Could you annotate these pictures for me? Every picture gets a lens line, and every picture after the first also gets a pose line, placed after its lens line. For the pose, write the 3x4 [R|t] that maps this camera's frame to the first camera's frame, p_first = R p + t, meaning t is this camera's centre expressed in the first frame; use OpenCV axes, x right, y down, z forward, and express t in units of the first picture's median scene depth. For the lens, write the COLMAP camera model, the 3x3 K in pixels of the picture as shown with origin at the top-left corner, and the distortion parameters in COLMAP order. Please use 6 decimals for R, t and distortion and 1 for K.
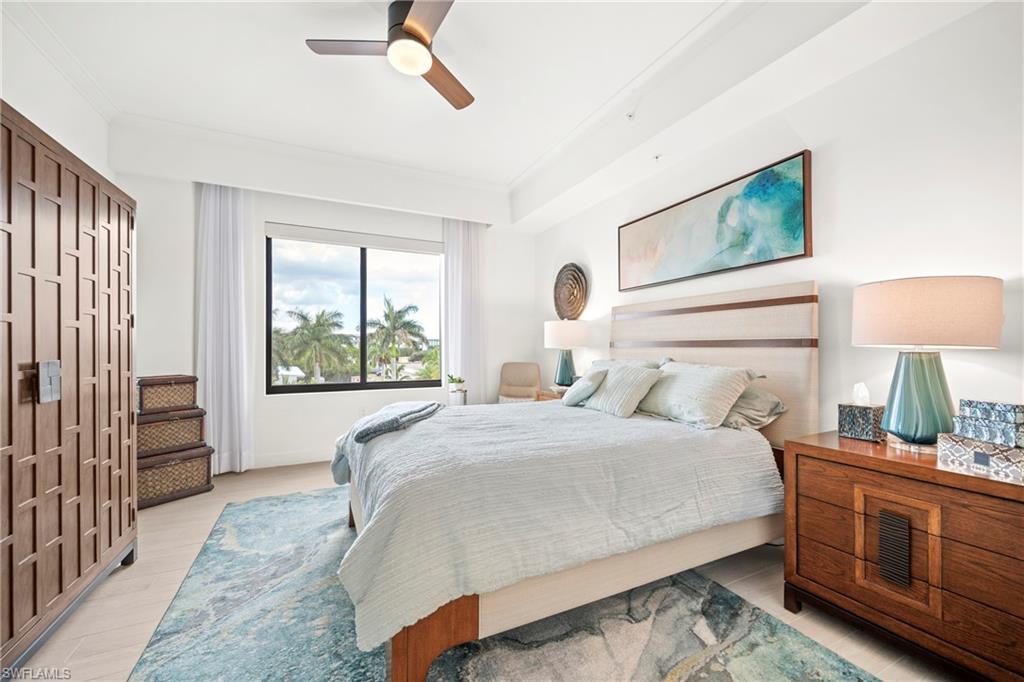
lens RADIAL K [[410.2, 0, 514.1], [0, 410.2, 345.4], [0, 0, 1]] dist [-0.001757, -0.000136]
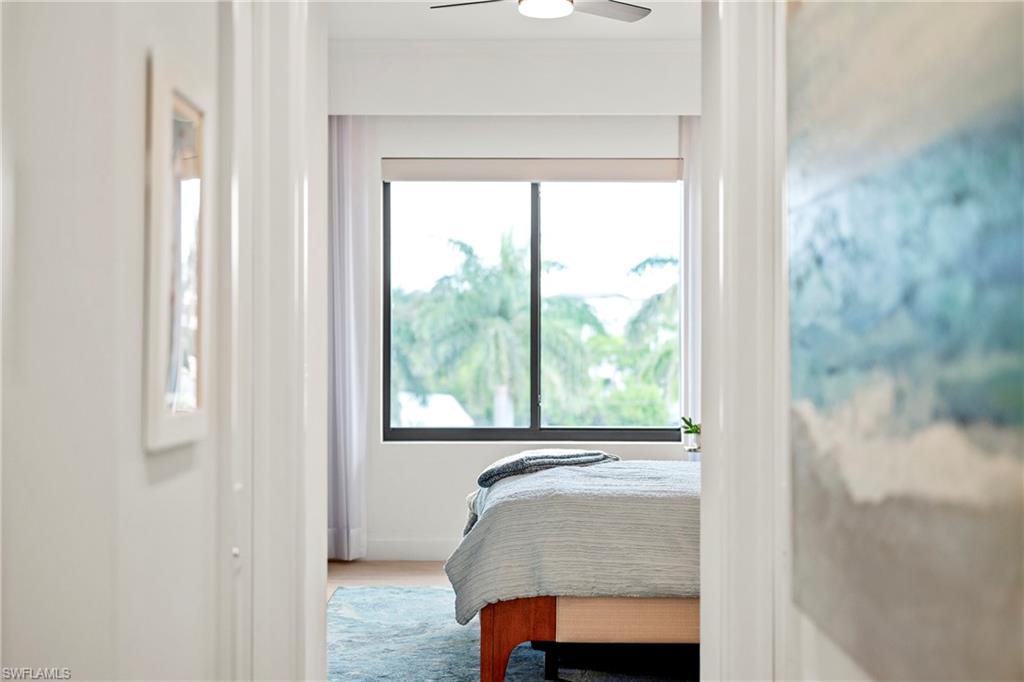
lens RADIAL K [[1627.4, 0, 511.6], [0, 1627.4, 340.0], [0, 0, 1]] dist [-0.000604, 0.000000]
pose [[0.899578, 0.006339, -0.436714, 0.606509], [-0.001176, 0.999926, 0.012092, -0.057847], [0.436758, -0.010365, 0.899519, -1.062652]]
